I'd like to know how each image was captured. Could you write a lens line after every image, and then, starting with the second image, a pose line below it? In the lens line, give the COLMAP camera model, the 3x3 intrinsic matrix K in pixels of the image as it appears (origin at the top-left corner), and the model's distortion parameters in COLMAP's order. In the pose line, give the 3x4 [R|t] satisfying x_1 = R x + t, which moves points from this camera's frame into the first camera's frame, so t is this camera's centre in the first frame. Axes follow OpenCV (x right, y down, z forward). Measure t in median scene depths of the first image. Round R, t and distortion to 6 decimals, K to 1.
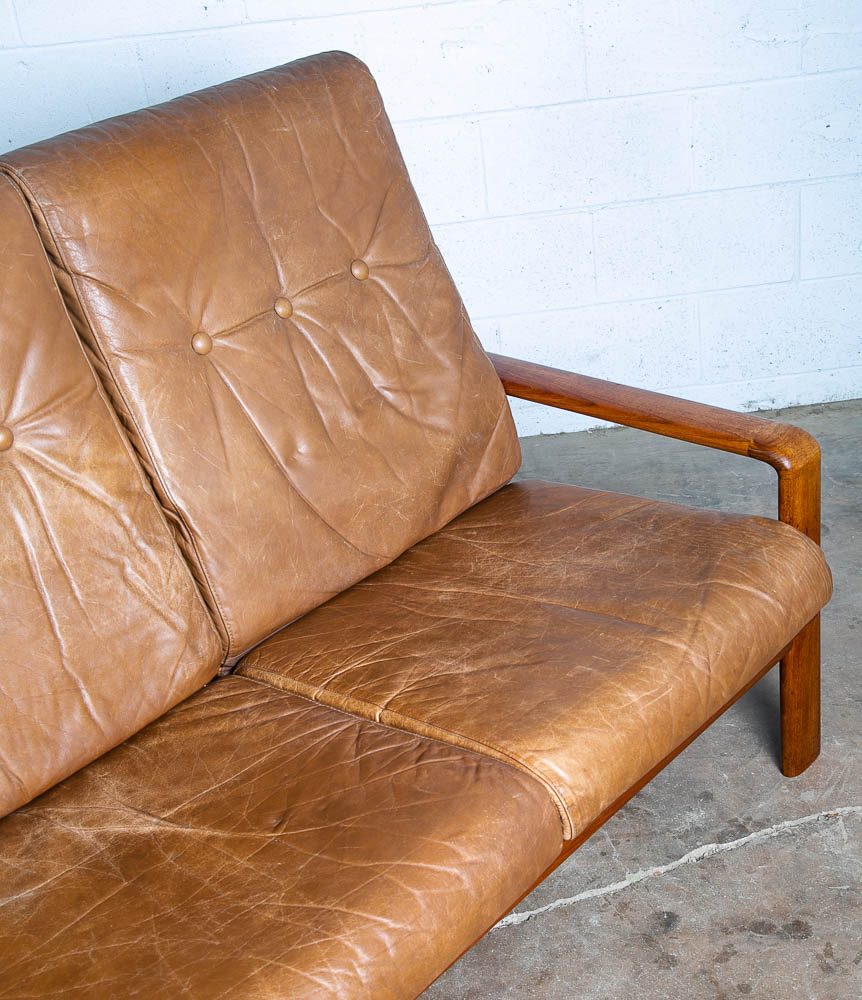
lens RADIAL K [[1609.2, 0, 443.6], [0, 1609.2, 528.1], [0, 0, 1]] dist [0.058662, 0.102624]
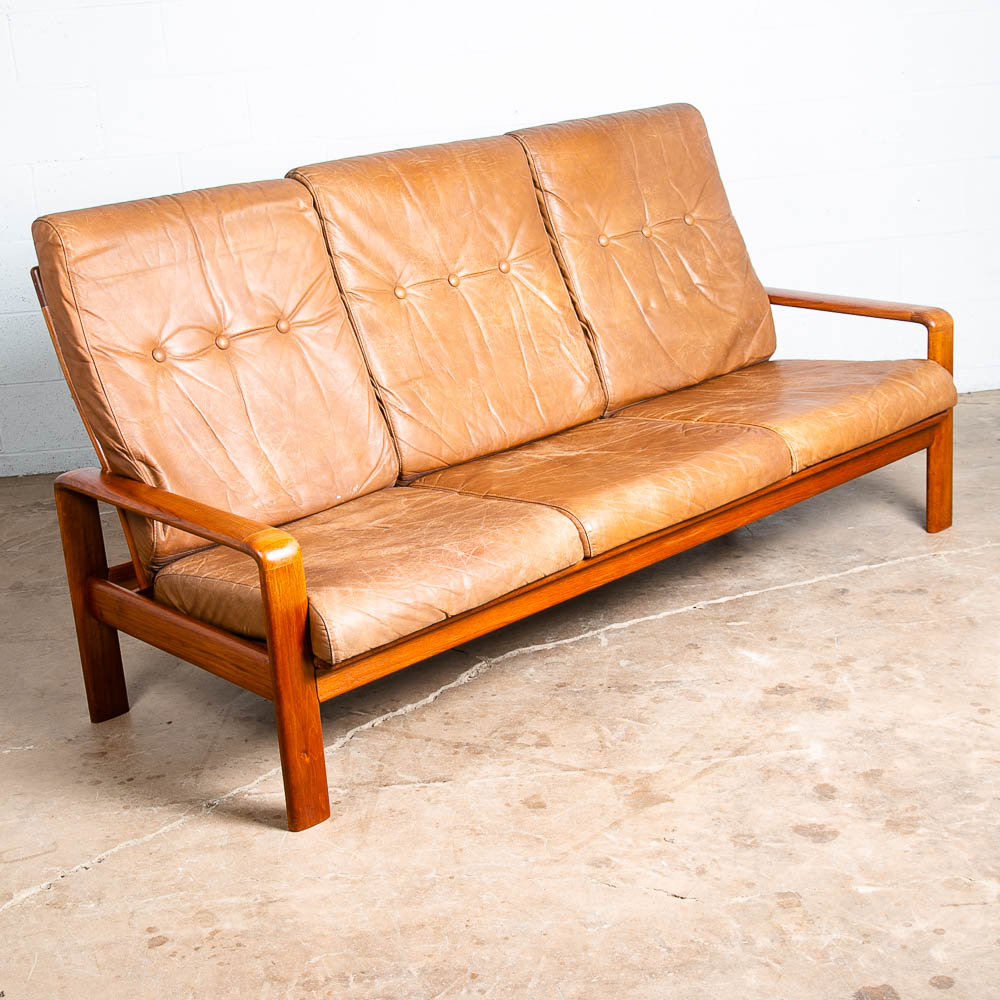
lens RADIAL K [[1657.9, 0, 479.3], [0, 1657.9, 562.7], [0, 0, 1]] dist [-0.006330, 0.067670]
pose [[0.990561, 0.063515, -0.121465, -0.039443], [-0.078478, 0.989341, -0.122659, 0.485089], [0.112380, 0.131033, 0.984988, -0.805343]]
